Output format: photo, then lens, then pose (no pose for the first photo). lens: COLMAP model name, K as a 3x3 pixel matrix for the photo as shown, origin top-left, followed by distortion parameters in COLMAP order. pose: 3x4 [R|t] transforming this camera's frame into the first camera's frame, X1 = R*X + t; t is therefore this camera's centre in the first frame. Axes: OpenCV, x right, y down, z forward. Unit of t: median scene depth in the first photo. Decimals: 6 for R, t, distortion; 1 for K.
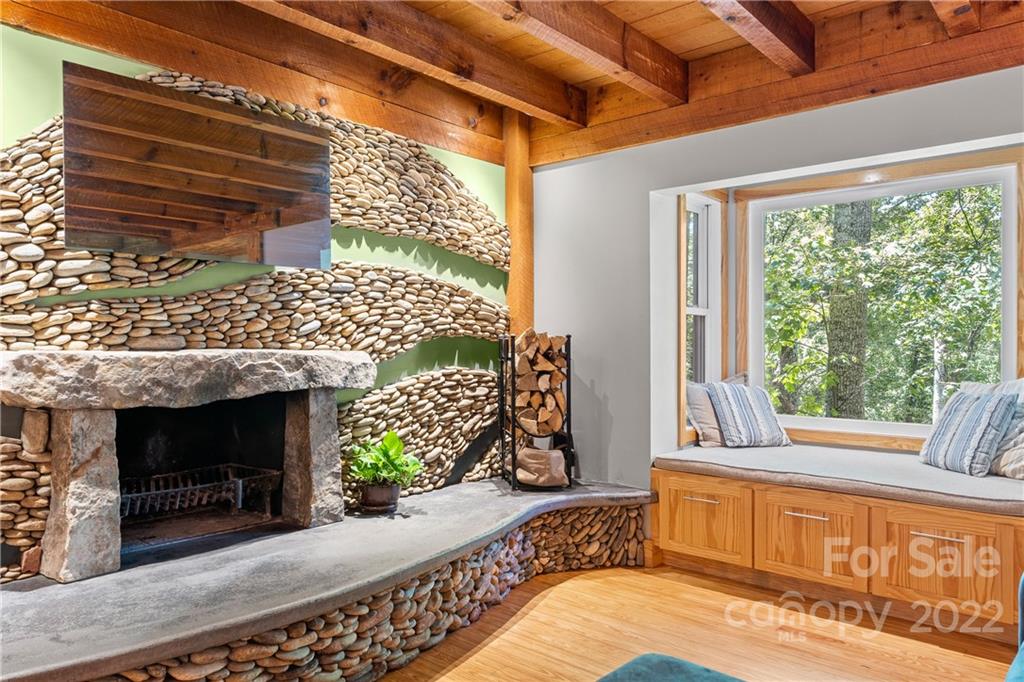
lens RADIAL K [[706.2, 0, 512.8], [0, 706.2, 365.9], [0, 0, 1]] dist [0.008623, 0.000597]
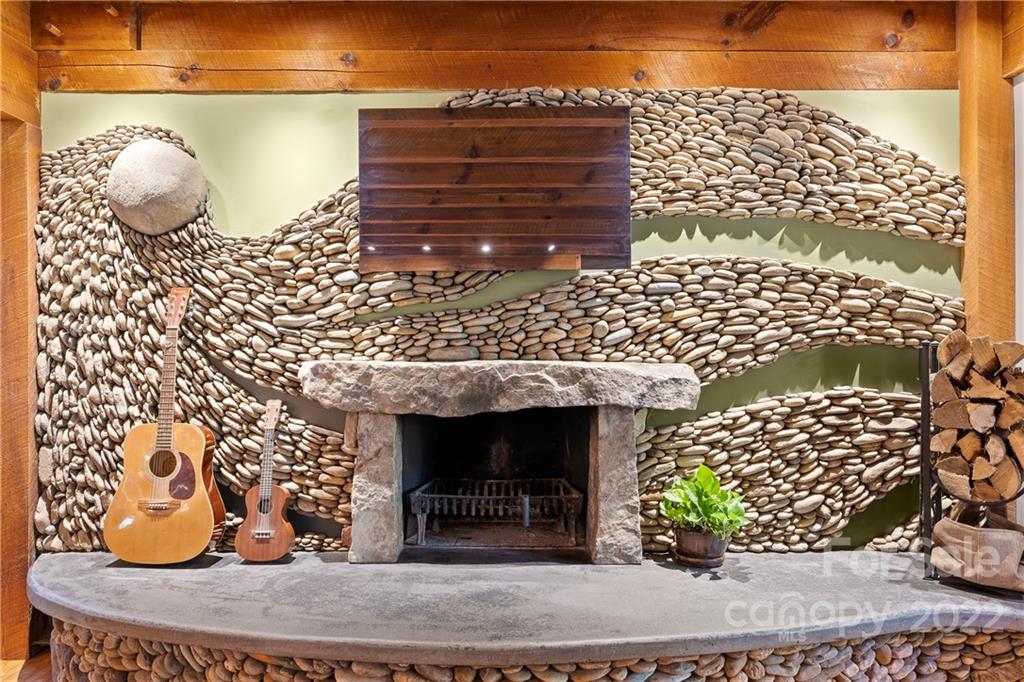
lens RADIAL K [[706.2, 0, 512.8], [0, 706.2, 365.9], [0, 0, 1]] dist [0.008623, 0.000597]
pose [[0.649247, 0.013578, -0.760456, 0.305472], [-0.024903, 0.999684, -0.003412, -0.011560], [0.760170, 0.021153, 0.649380, 0.338165]]
